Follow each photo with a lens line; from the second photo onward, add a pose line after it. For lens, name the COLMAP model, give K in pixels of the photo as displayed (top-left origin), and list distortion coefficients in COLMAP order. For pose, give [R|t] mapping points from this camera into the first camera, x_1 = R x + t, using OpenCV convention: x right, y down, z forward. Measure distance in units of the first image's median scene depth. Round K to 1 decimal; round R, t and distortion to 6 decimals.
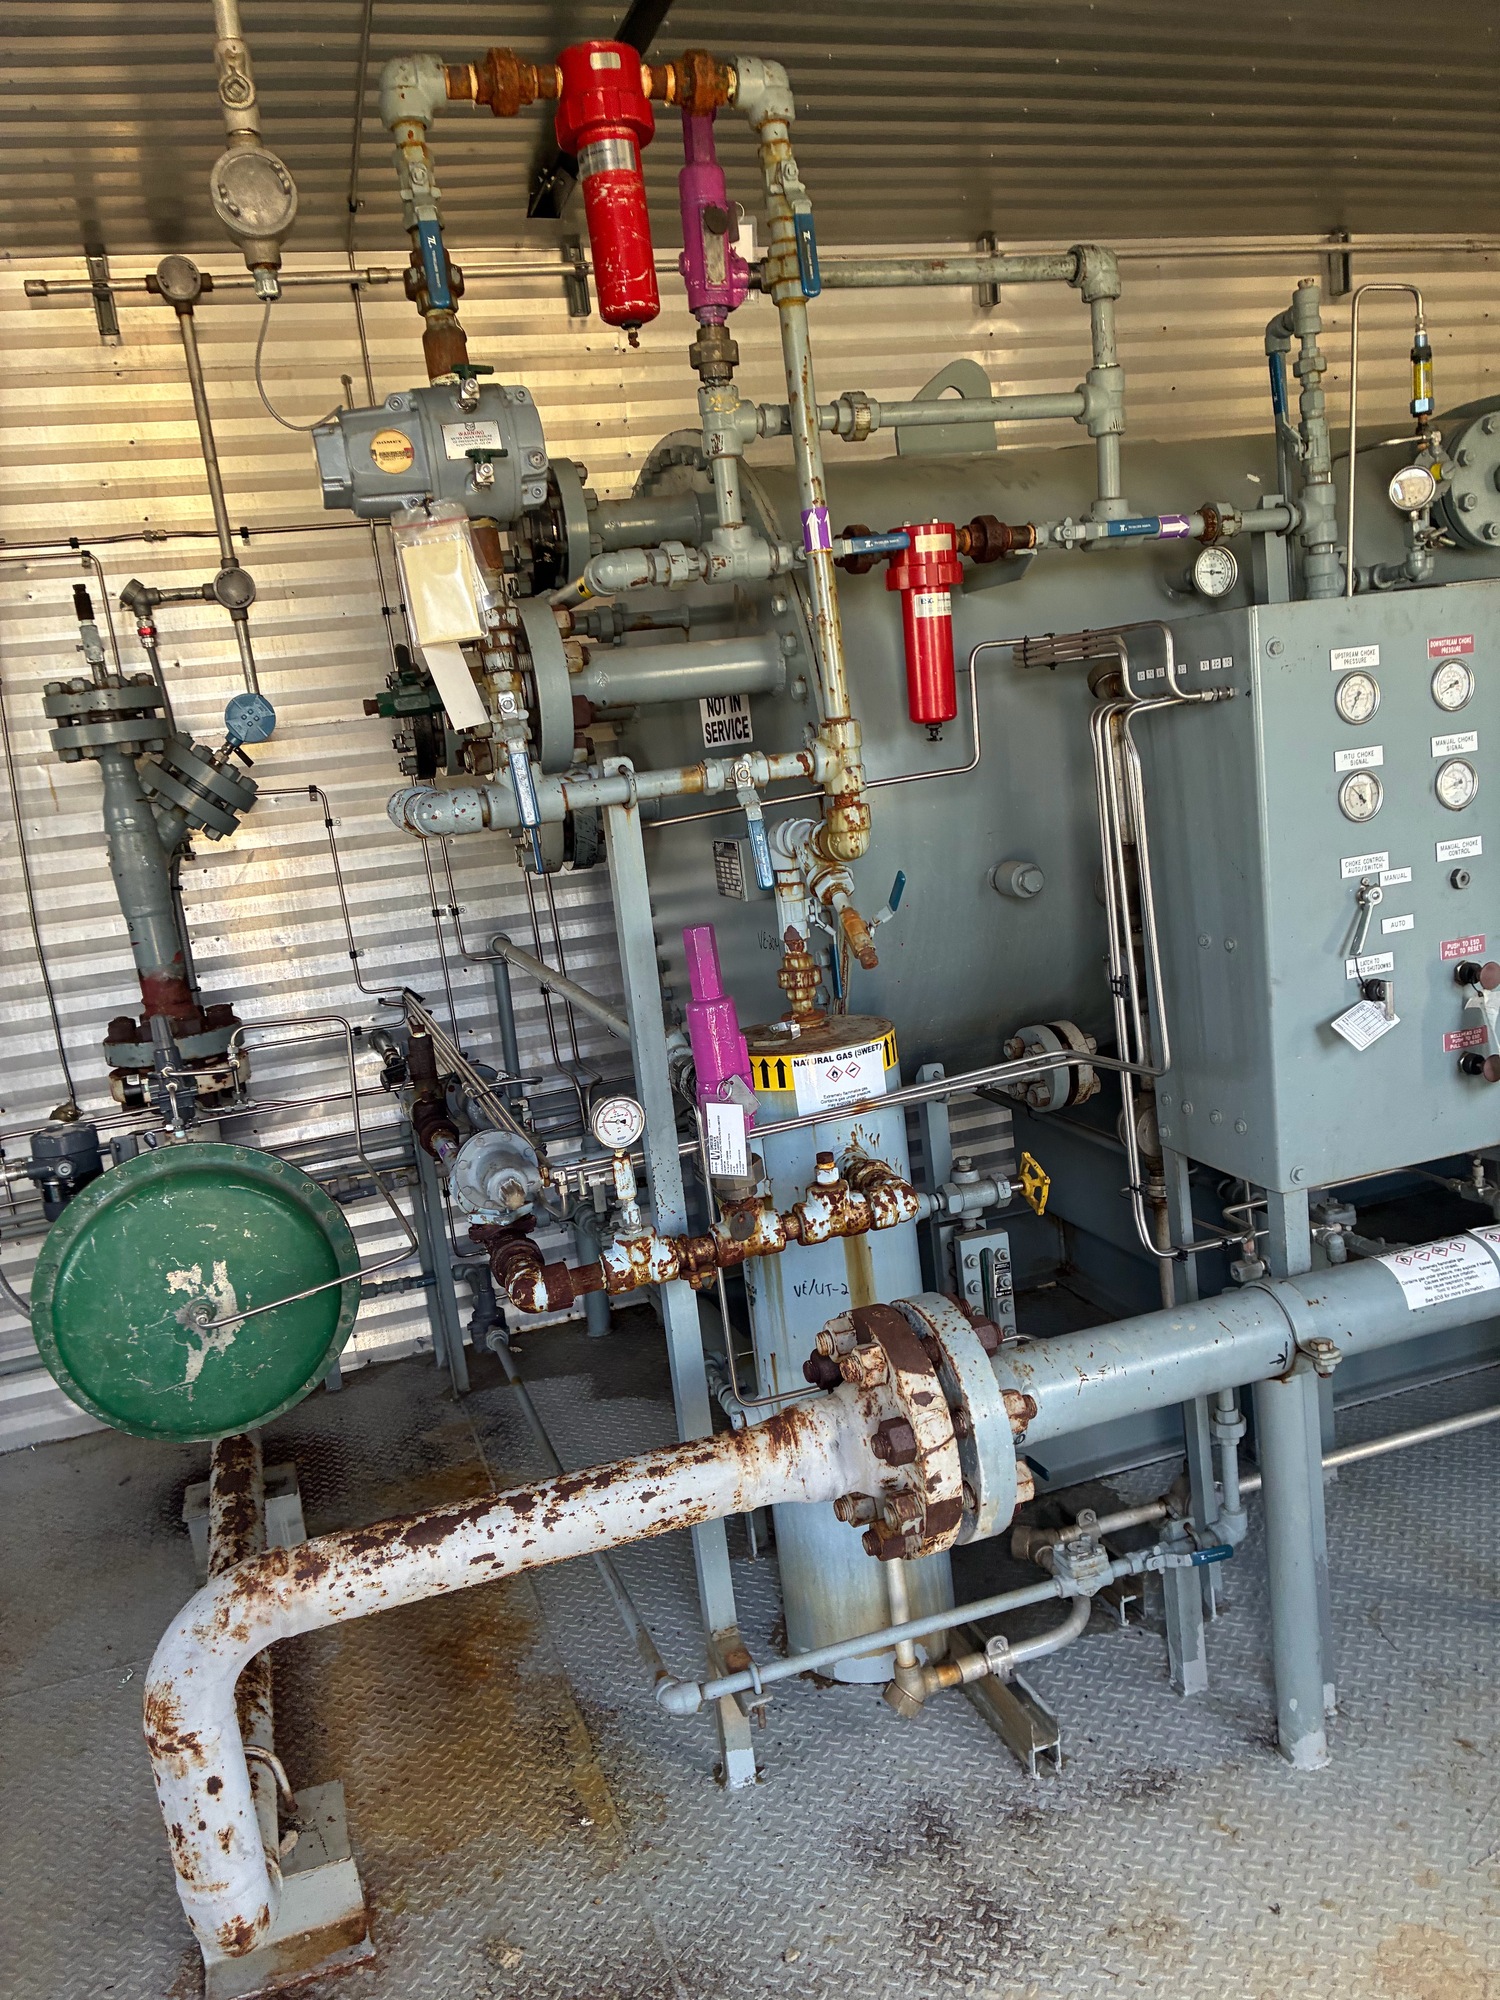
lens RADIAL K [[1555.7, 0, 722.7], [0, 1555.7, 1032.7], [0, 0, 1]] dist [0.056216, -0.073461]
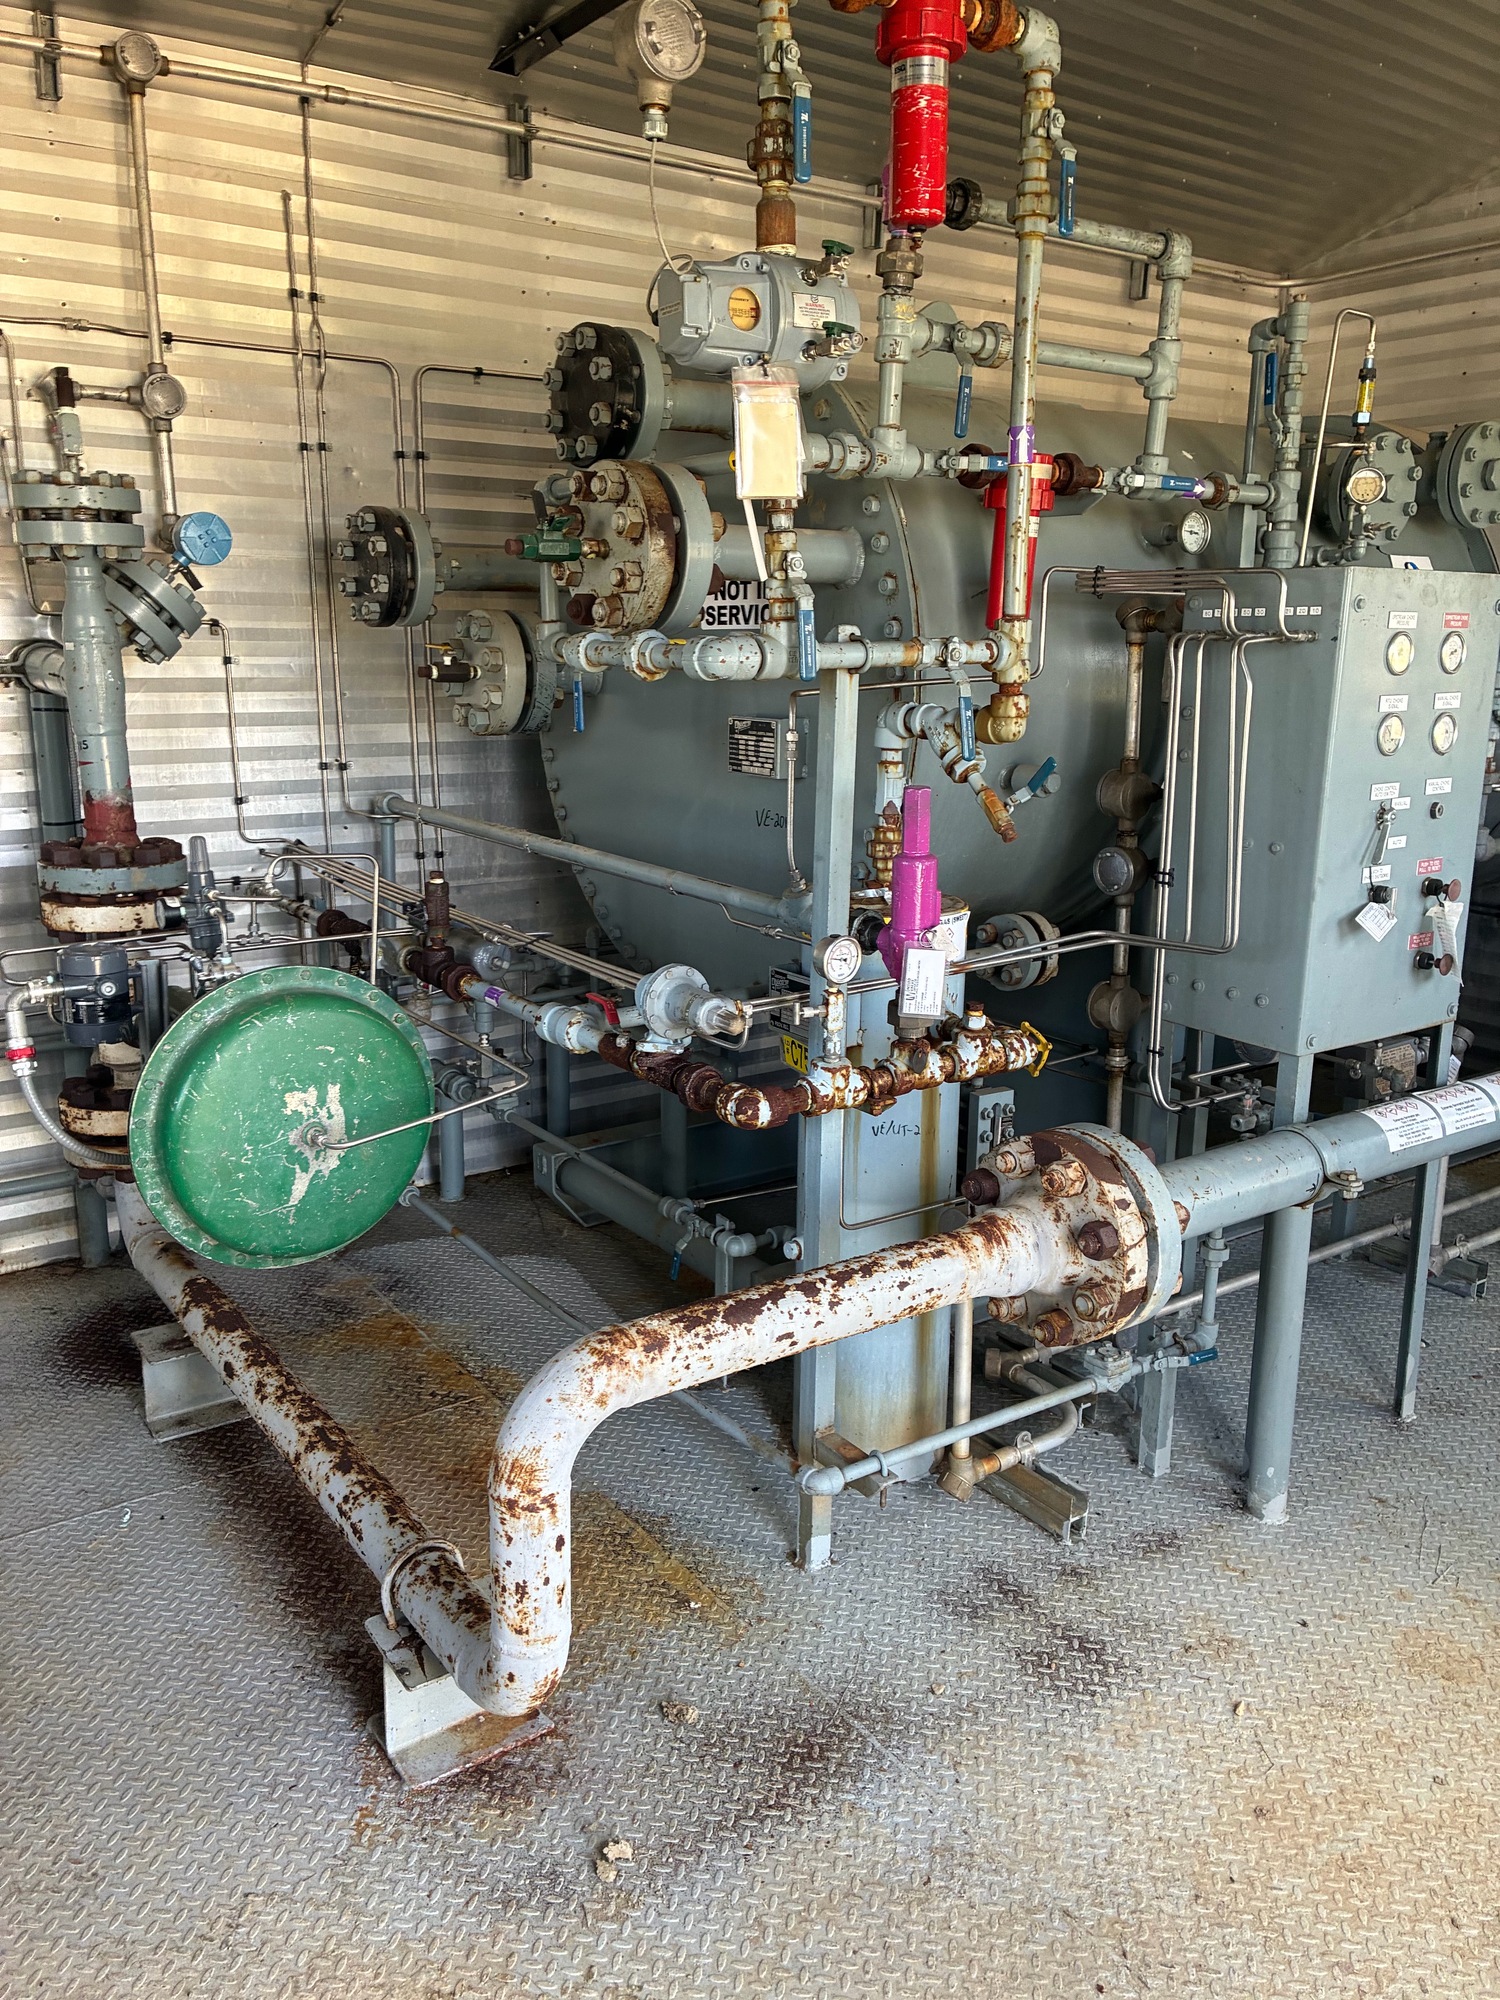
lens RADIAL K [[1555.7, 0, 725.9], [0, 1555.7, 1011.0], [0, 0, 1]] dist [0.056216, -0.073461]
pose [[0.953159, 0.053211, 0.297752, -0.424174], [-0.064101, 0.997580, 0.026924, 0.062484], [-0.295599, -0.044749, 0.954263, -0.025689]]
